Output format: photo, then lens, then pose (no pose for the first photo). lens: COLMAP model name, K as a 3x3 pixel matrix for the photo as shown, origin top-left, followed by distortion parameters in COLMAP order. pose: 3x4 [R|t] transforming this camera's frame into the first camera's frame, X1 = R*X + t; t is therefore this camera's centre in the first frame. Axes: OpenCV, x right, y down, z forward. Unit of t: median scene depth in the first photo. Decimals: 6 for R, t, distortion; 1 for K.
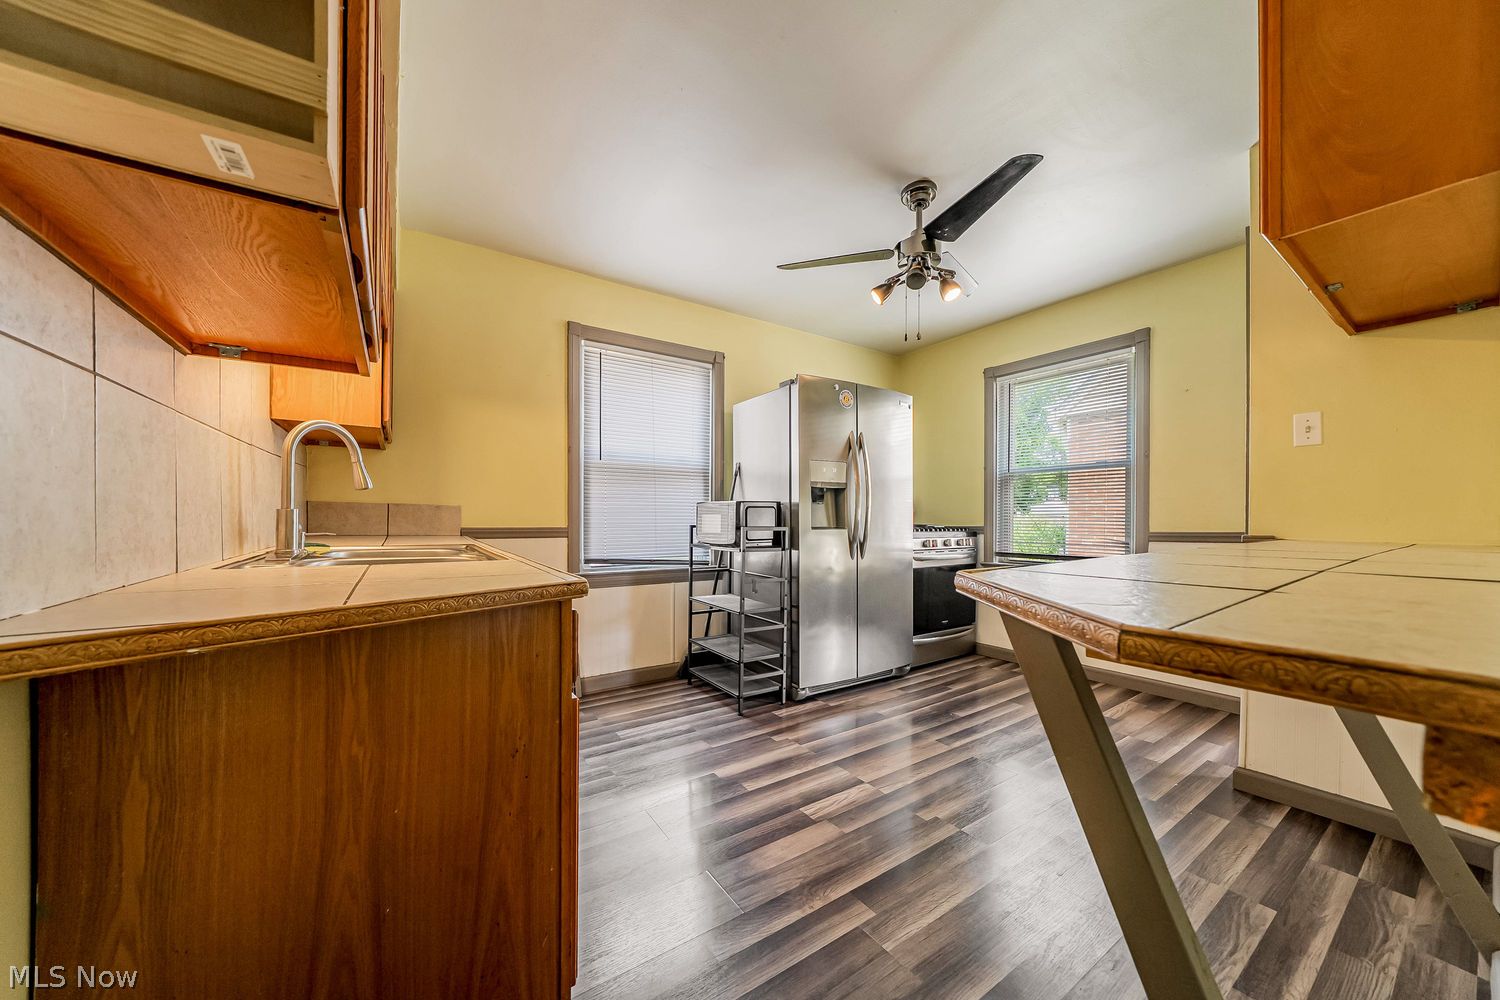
lens RADIAL K [[522.4, 0, 745.4], [0, 522.4, 525.6], [0, 0, 1]] dist [-0.010766, 0.000011]
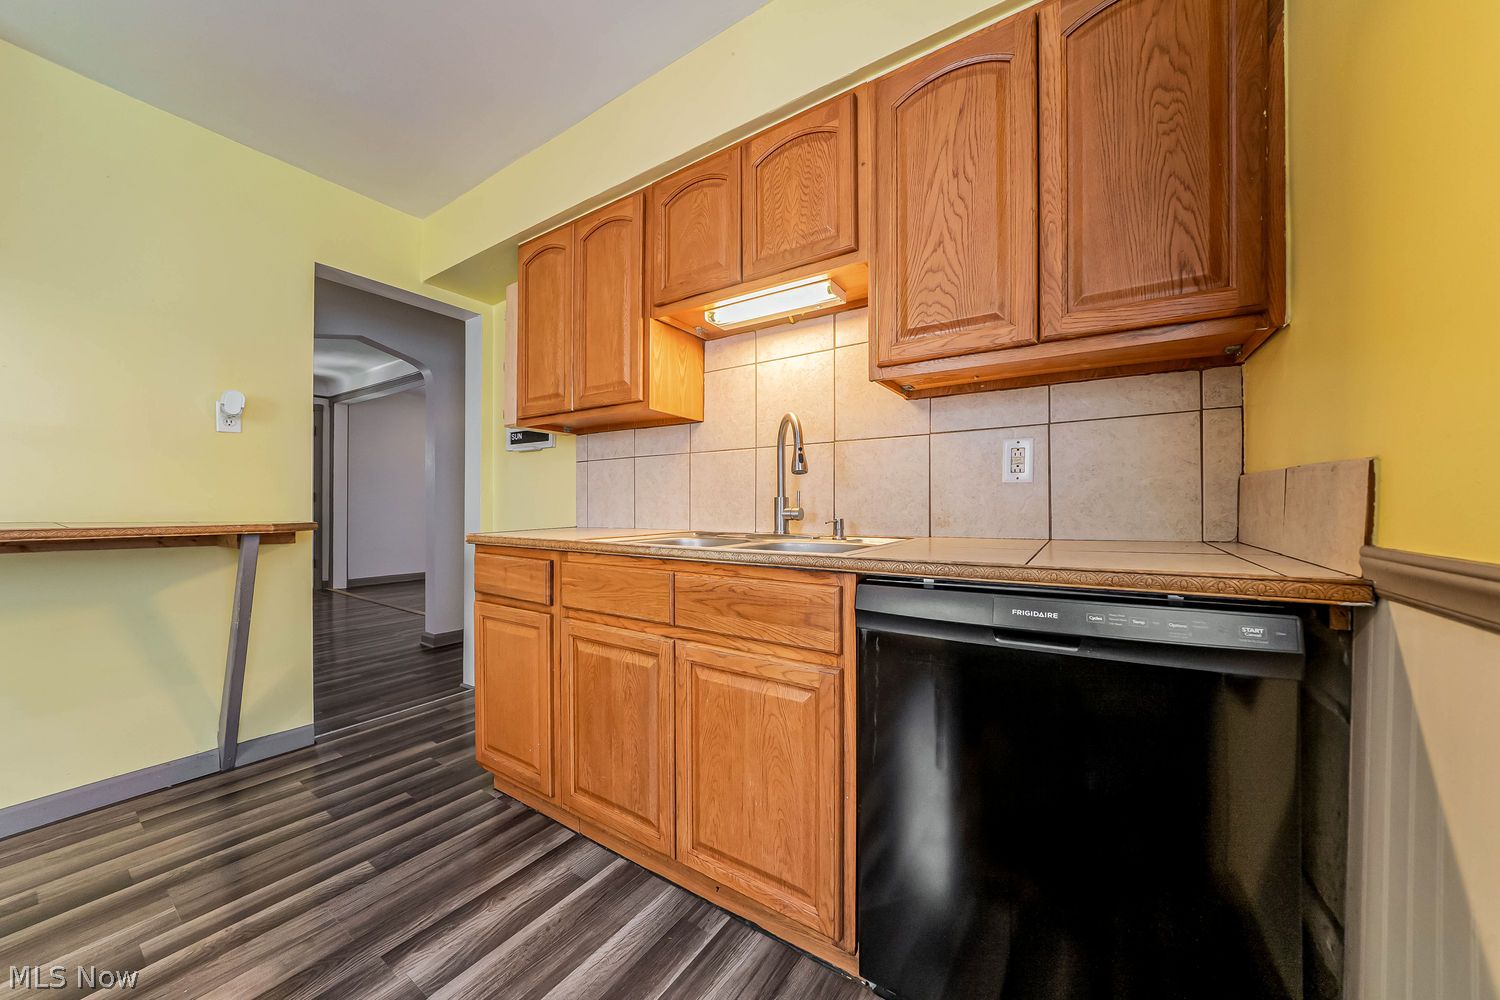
lens RADIAL K [[529.3, 0, 731.7], [0, 529.3, 505.0], [0, 0, 1]] dist [-0.023219, 0.012285]
pose [[-0.928421, -0.006530, -0.371472, -0.153912], [-0.009868, 0.999926, 0.007085, -0.011815], [0.371399, 0.010243, -0.928417, 0.971593]]
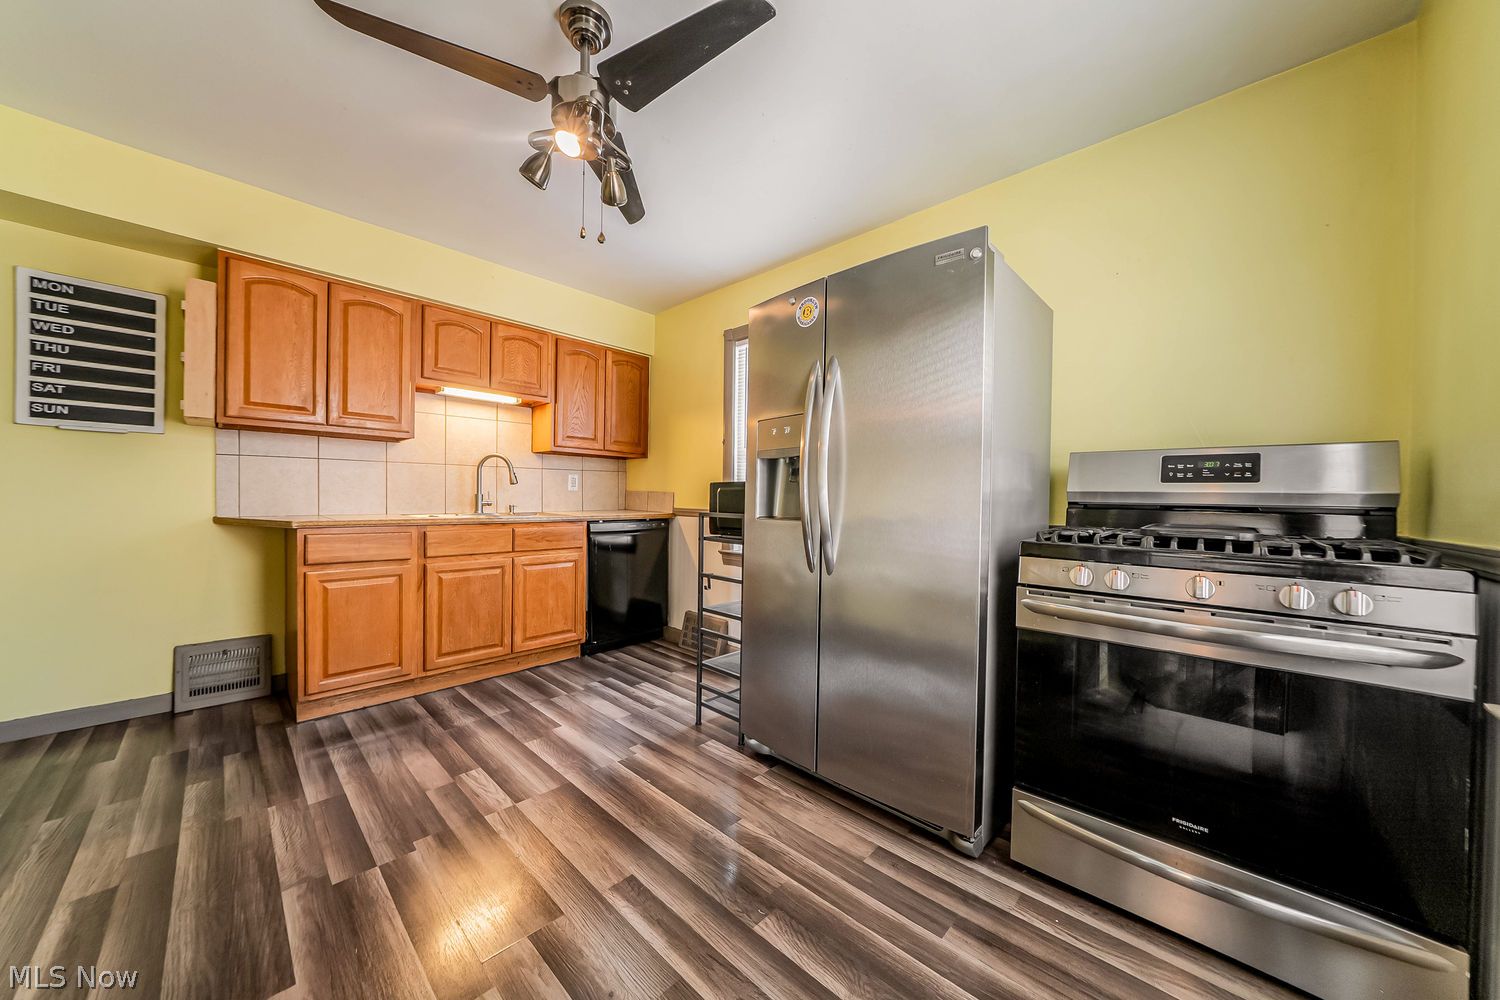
lens RADIAL K [[516.5, 0, 746.6], [0, 516.5, 499.9], [0, 0, 1]] dist [-0.005787, 0.000143]
pose [[0.211750, 0.001616, -0.977323, 0.760517], [-0.023198, 0.999725, -0.003373, -0.014008], [0.977049, 0.023386, 0.211729, 0.780559]]
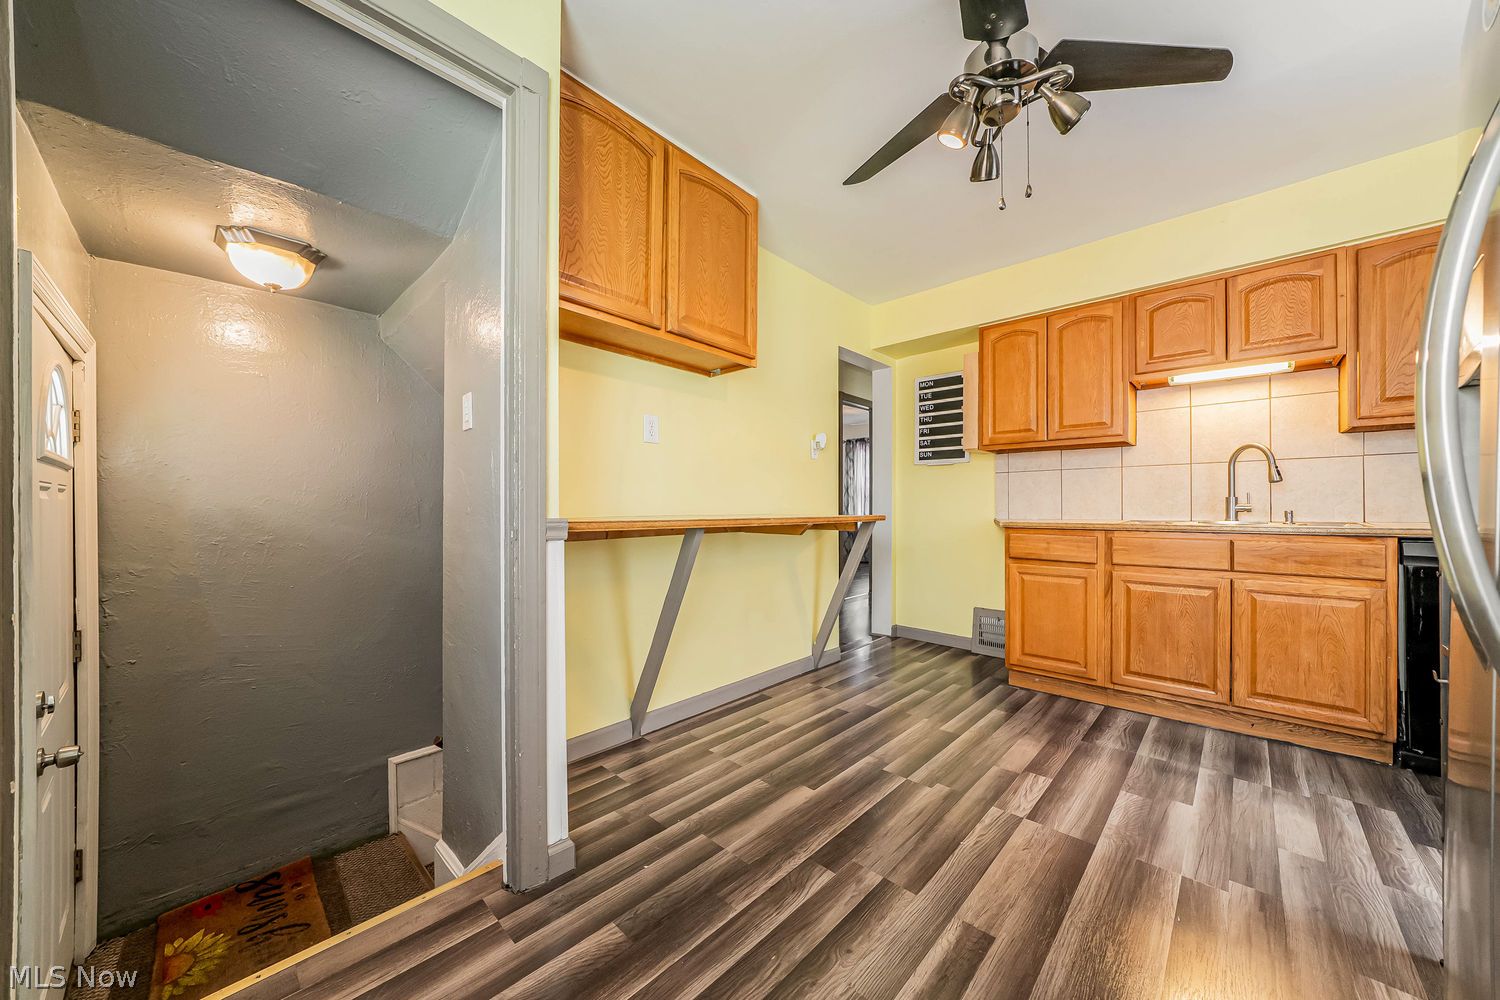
lens RADIAL K [[524.1, 0, 749.6], [0, 524.1, 505.9], [0, 0, 1]] dist [-0.005801, 0.000034]
pose [[-0.974880, -0.001976, -0.222721, 0.557115], [-0.004373, 0.999938, 0.010271, -0.007591], [0.222687, 0.010987, -0.974828, 1.126905]]
